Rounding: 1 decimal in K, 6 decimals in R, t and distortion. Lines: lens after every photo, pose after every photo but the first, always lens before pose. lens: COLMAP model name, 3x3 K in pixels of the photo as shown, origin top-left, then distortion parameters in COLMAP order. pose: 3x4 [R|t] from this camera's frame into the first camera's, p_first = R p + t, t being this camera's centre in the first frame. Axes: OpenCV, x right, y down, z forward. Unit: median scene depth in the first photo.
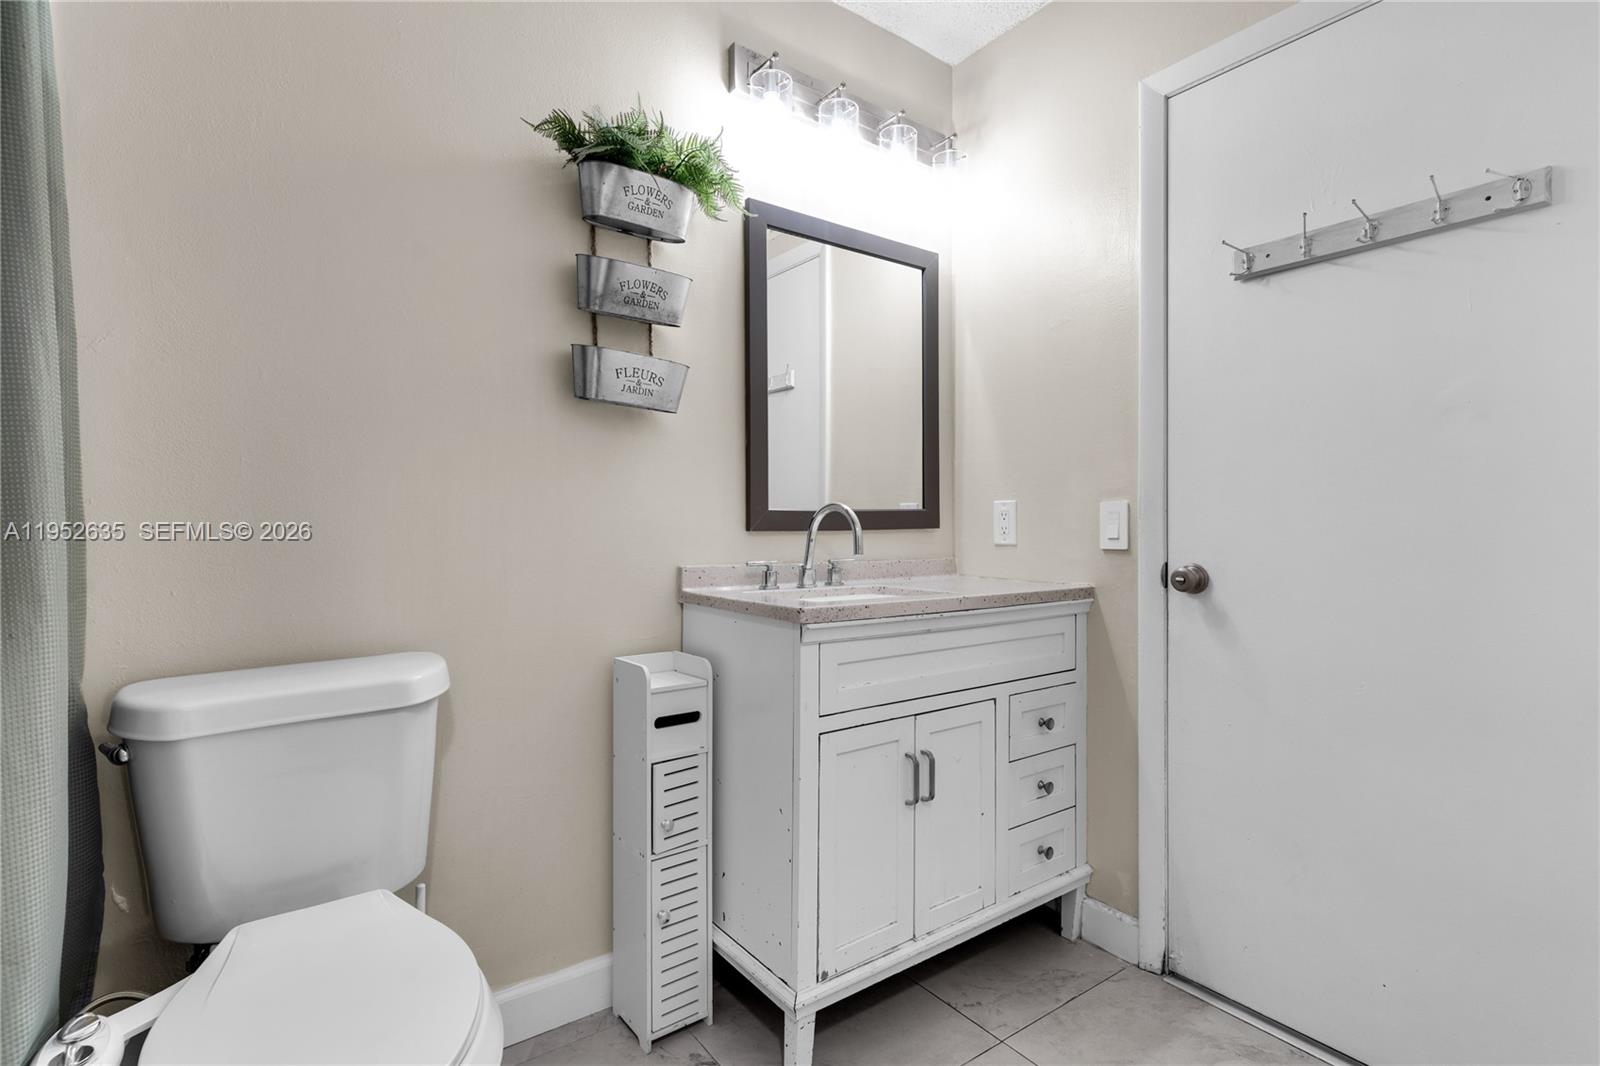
lens RADIAL K [[778.8, 0, 793.2], [0, 778.8, 521.6], [0, 0, 1]] dist [0.000535, -0.000033]
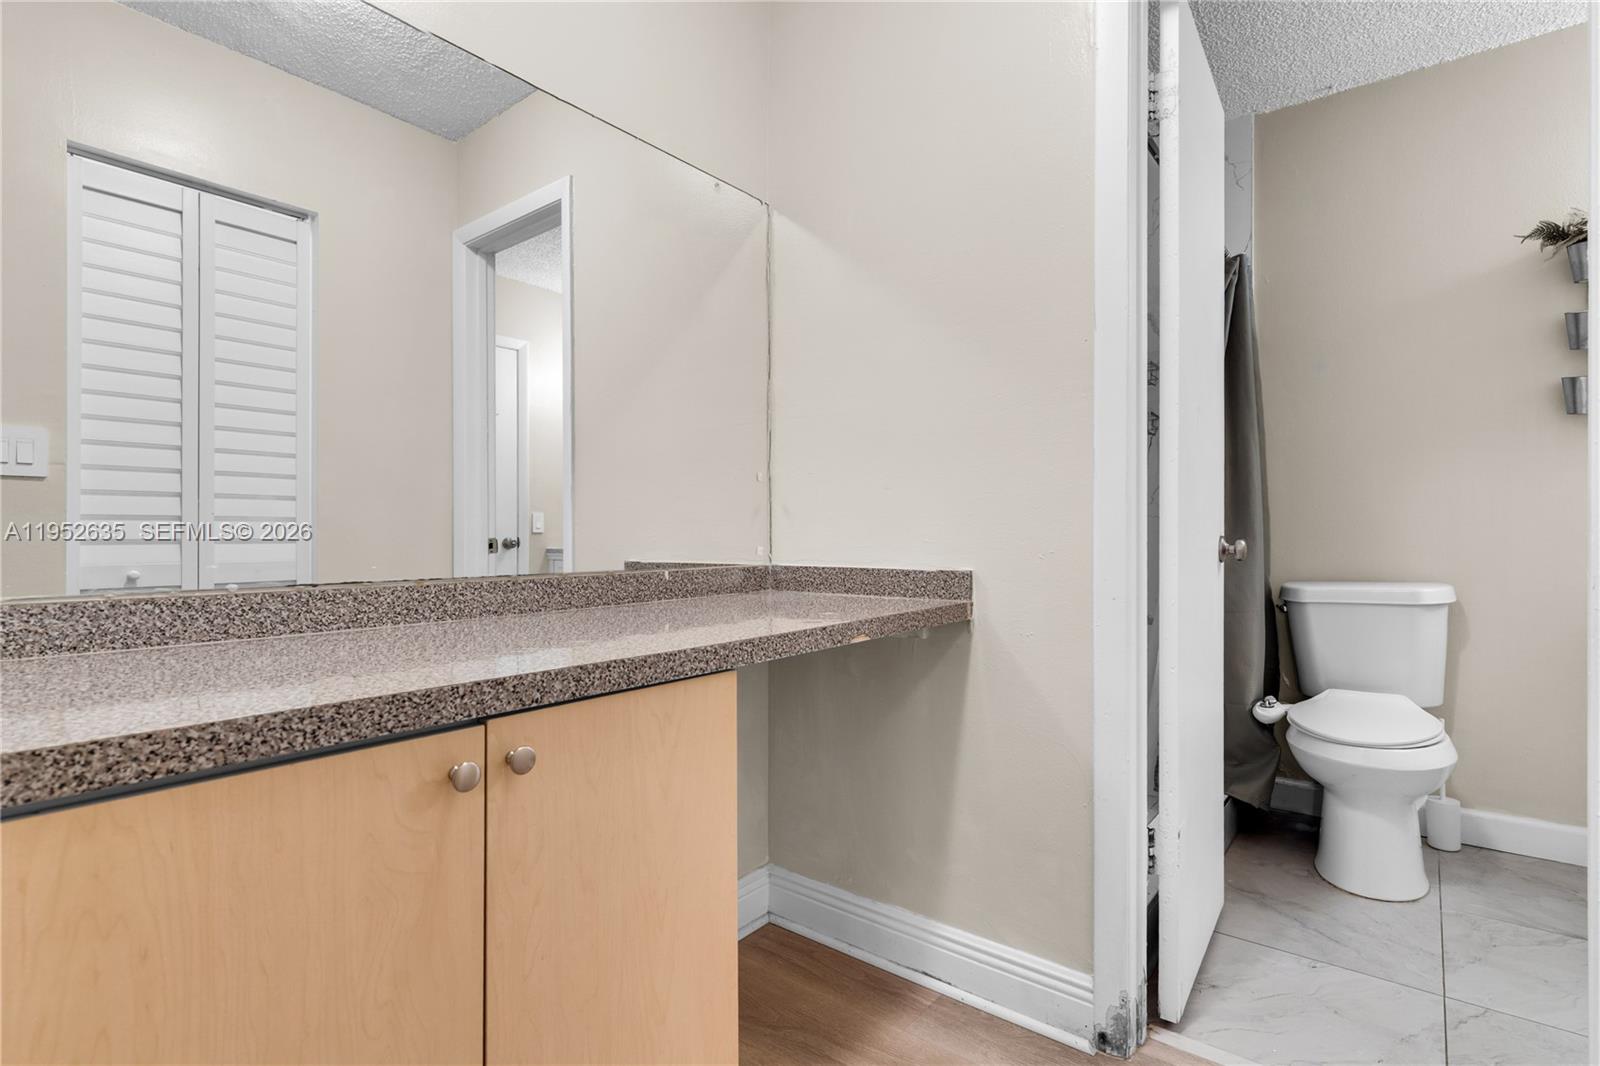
lens RADIAL K [[778.8, 0, 793.2], [0, 778.8, 521.6], [0, 0, 1]] dist [0.000535, -0.000033]
pose [[0.257636, -0.007907, -0.966210, 0.912699], [0.006451, 0.999958, -0.006463, 0.049710], [0.966221, -0.004568, 0.257676, -0.915065]]
